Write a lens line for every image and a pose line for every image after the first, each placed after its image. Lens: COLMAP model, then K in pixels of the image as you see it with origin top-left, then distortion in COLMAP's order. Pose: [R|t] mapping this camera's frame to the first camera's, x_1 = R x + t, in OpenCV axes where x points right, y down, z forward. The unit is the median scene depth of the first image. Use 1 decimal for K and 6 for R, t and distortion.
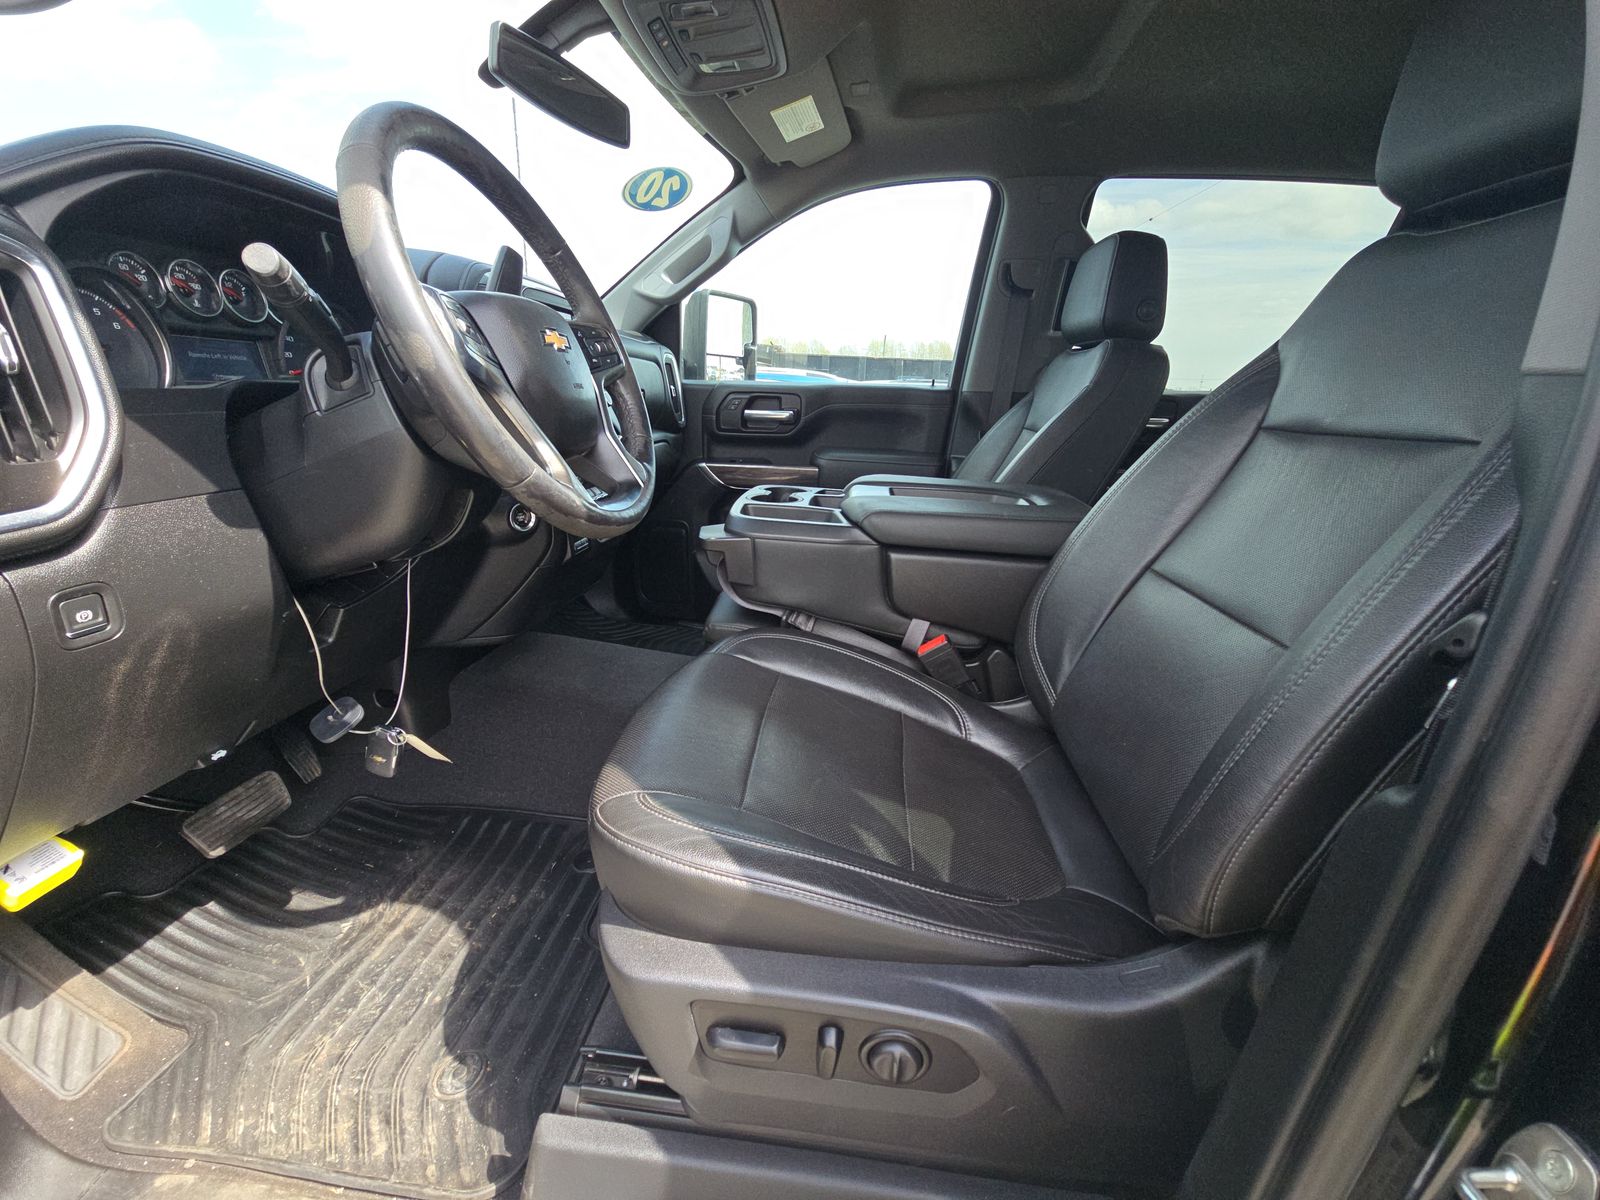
lens RADIAL K [[639.2, 0, 799.7], [0, 639.2, 607.4], [0, 0, 1]] dist [0.002767, -0.000683]
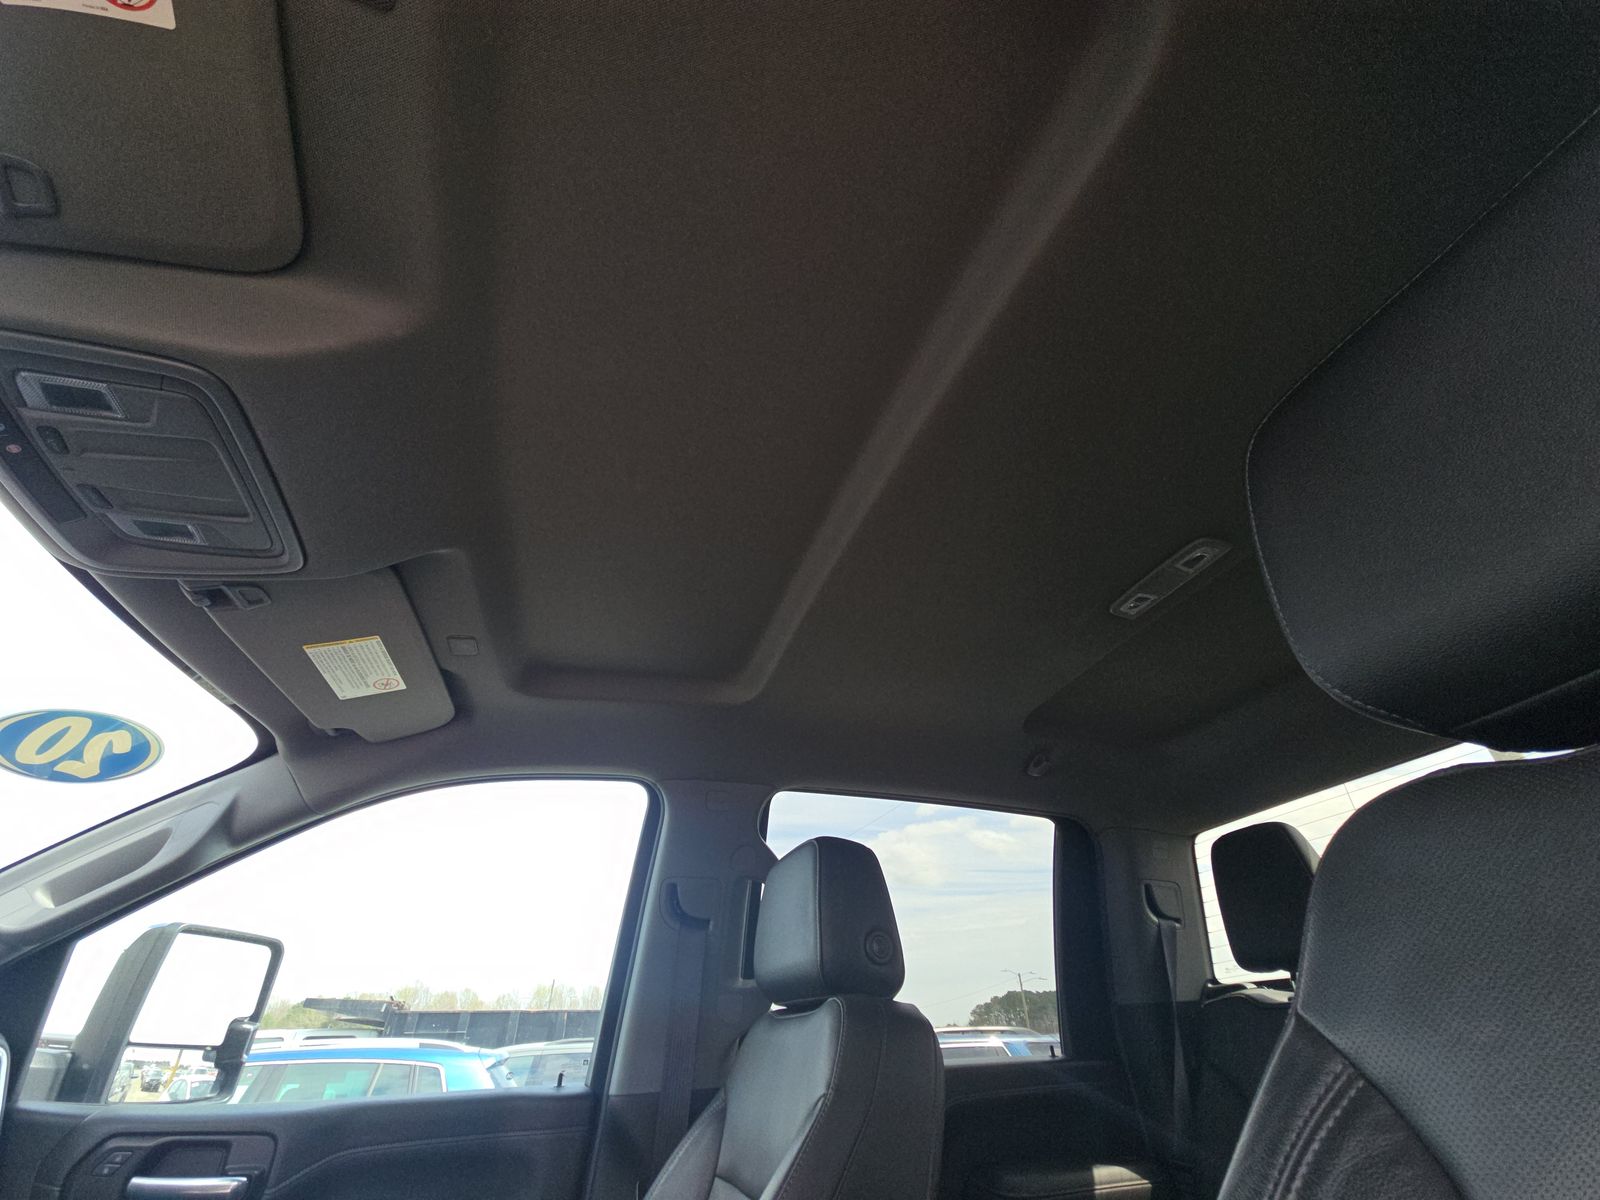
lens RADIAL K [[639.2, 0, 798.0], [0, 639.2, 607.8], [0, 0, 1]] dist [0.002767, -0.000683]
pose [[0.903730, 0.189180, 0.384036, 0.121784], [0.193645, 0.619402, -0.760817, -0.161425], [-0.381804, 0.761940, 0.523138, 0.346290]]
